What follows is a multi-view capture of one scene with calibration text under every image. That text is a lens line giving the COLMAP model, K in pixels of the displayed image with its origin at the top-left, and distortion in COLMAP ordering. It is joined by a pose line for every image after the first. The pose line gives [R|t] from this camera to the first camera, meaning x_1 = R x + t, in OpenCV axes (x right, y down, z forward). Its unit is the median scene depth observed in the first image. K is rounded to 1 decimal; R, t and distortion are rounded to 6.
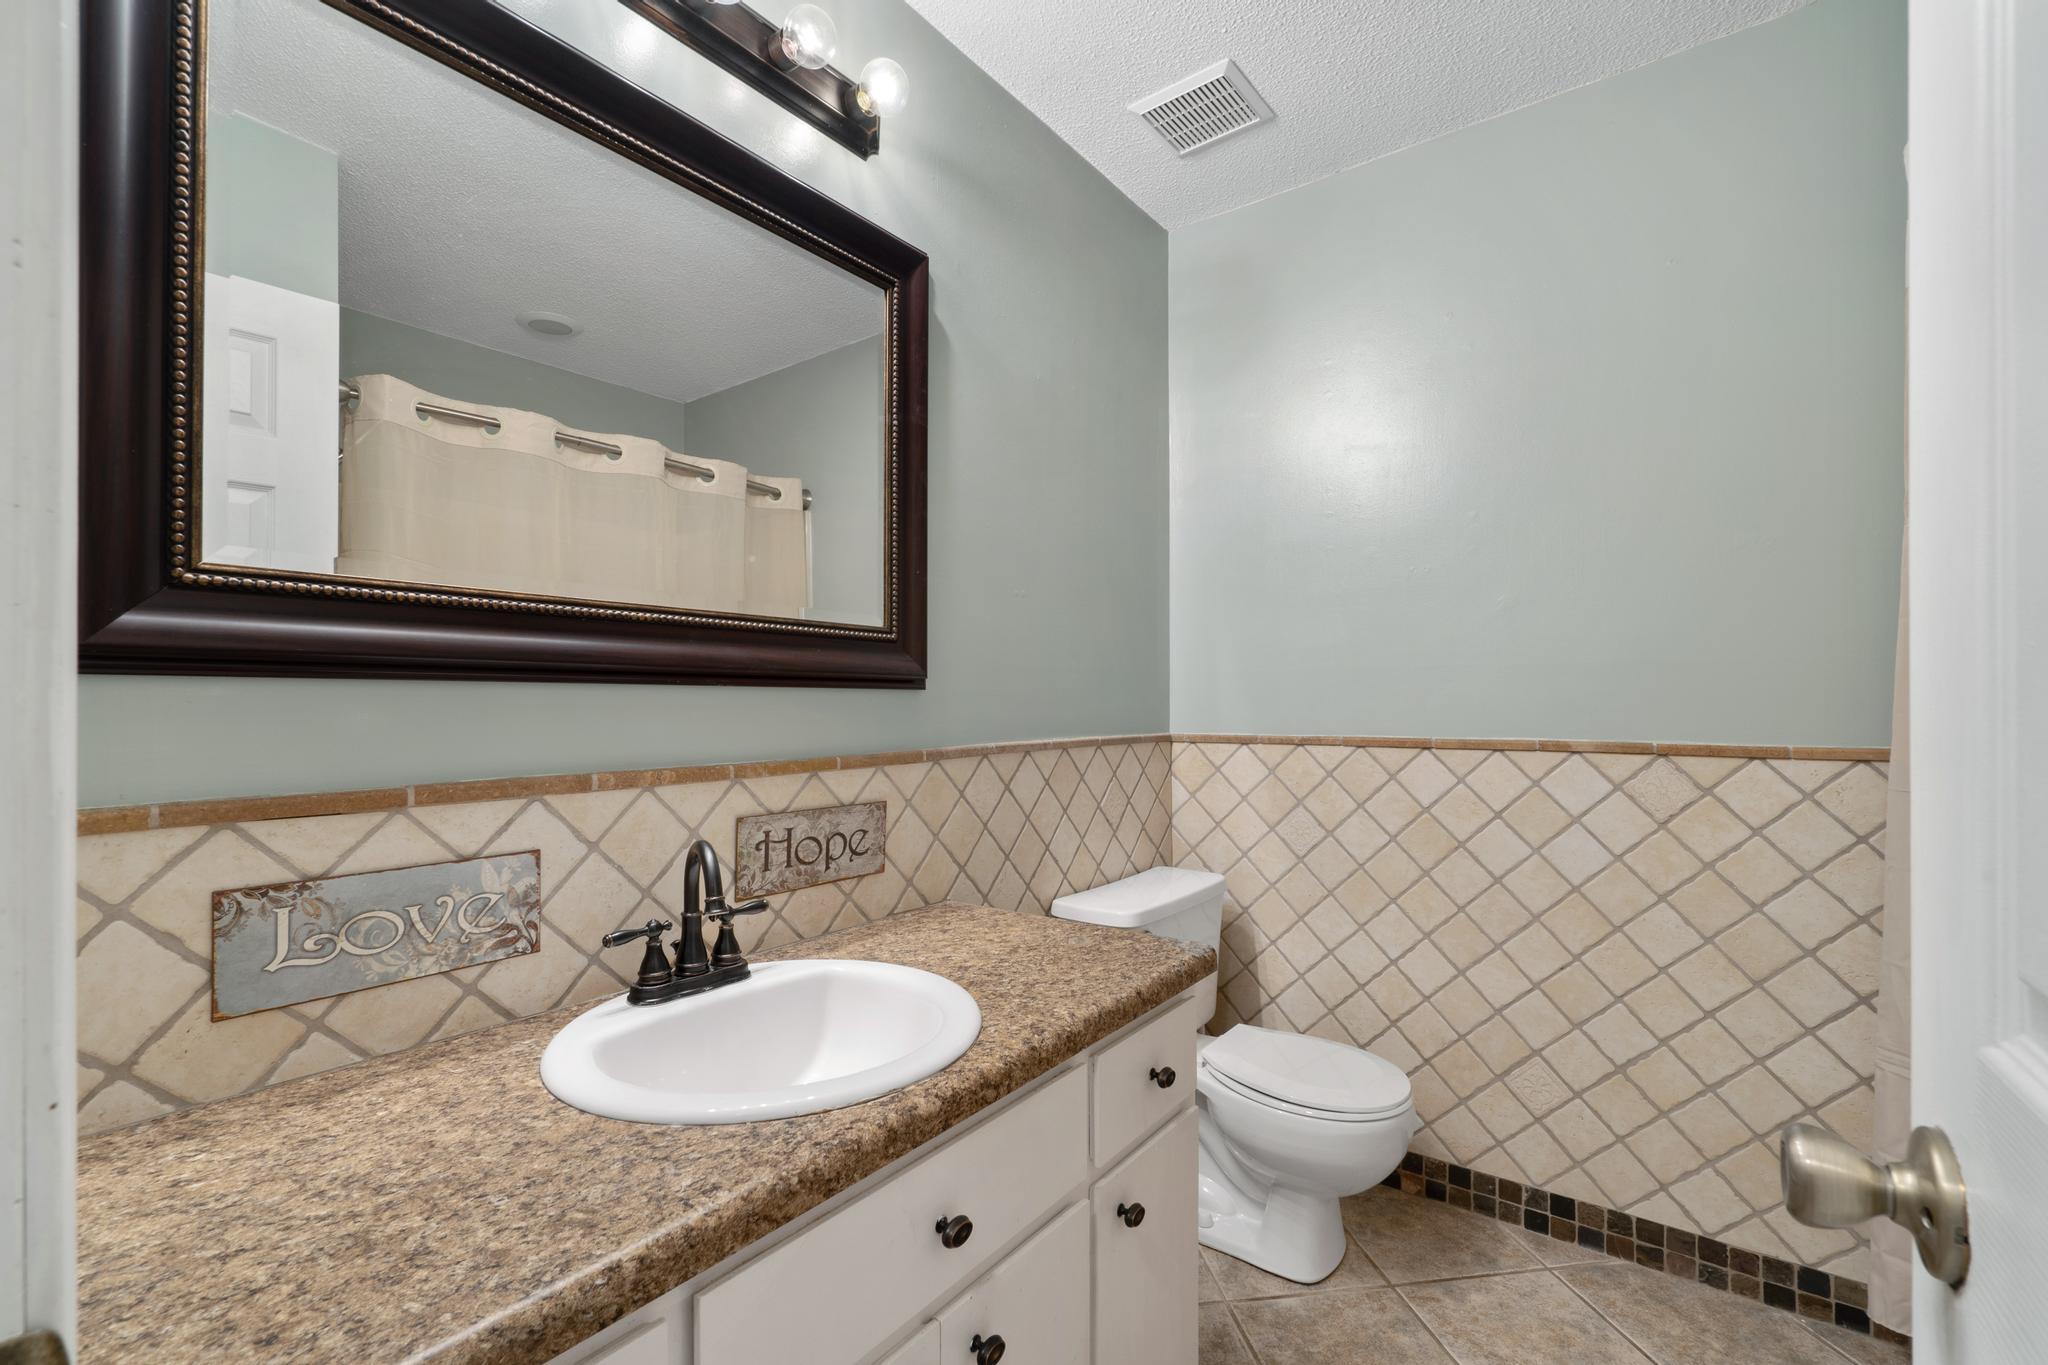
lens RADIAL K [[900.5, 0, 1011.2], [0, 900.5, 695.4], [0, 0, 1]] dist [-0.004862, 0.000917]
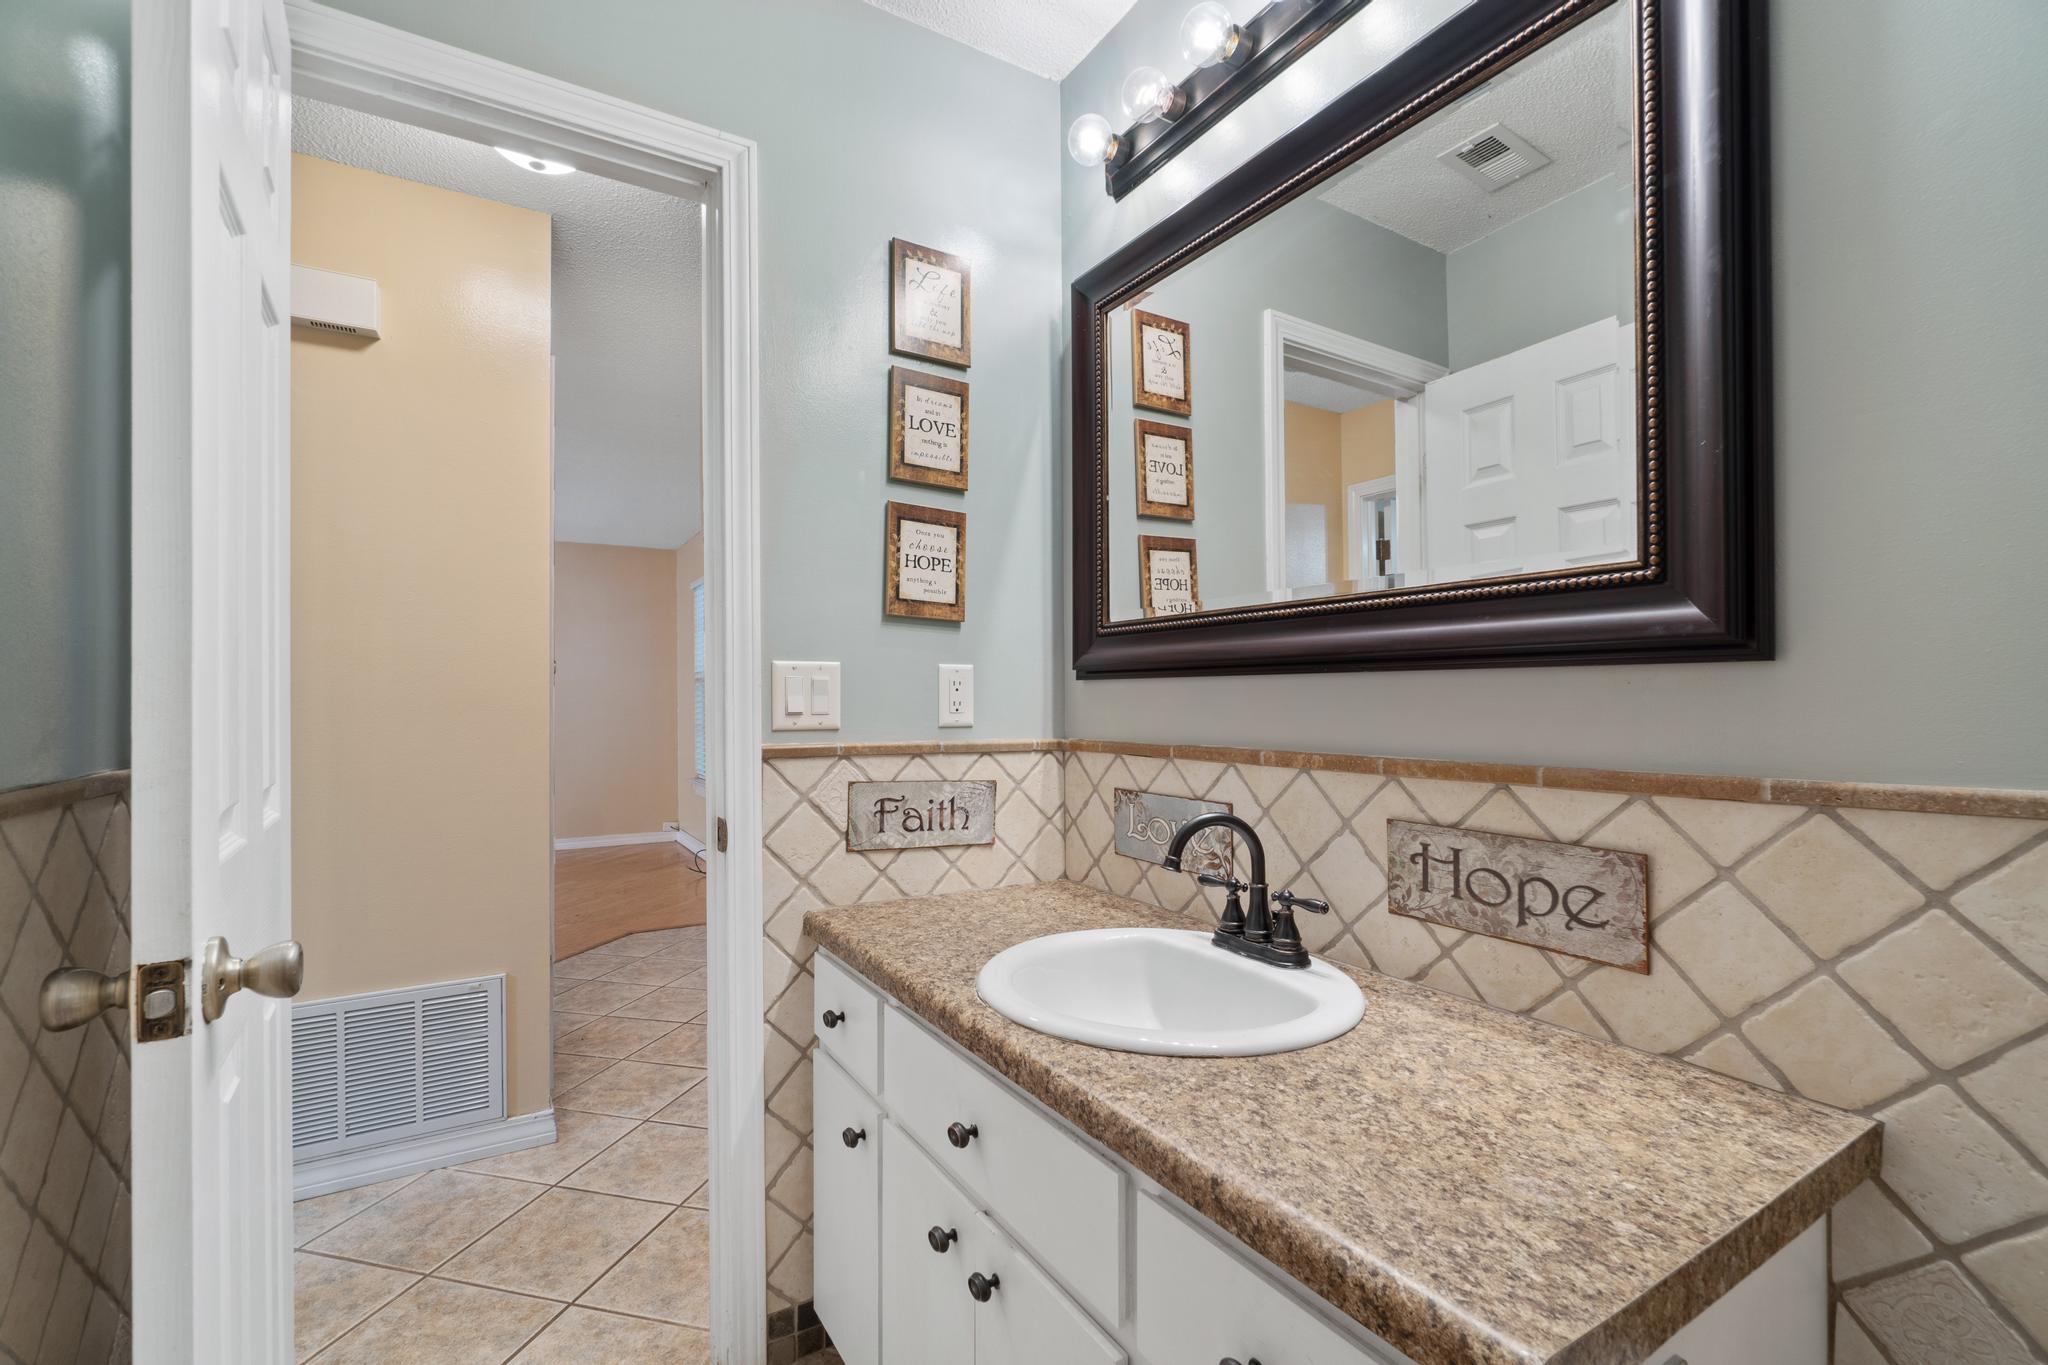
lens RADIAL K [[900.5, 0, 1015.3], [0, 900.5, 694.3], [0, 0, 1]] dist [-0.004862, 0.000917]
pose [[-0.379954, 0.003212, -0.925000, 0.628027], [0.014550, 0.999891, -0.002504, 0.008822], [0.924891, -0.014410, -0.379960, 0.944948]]
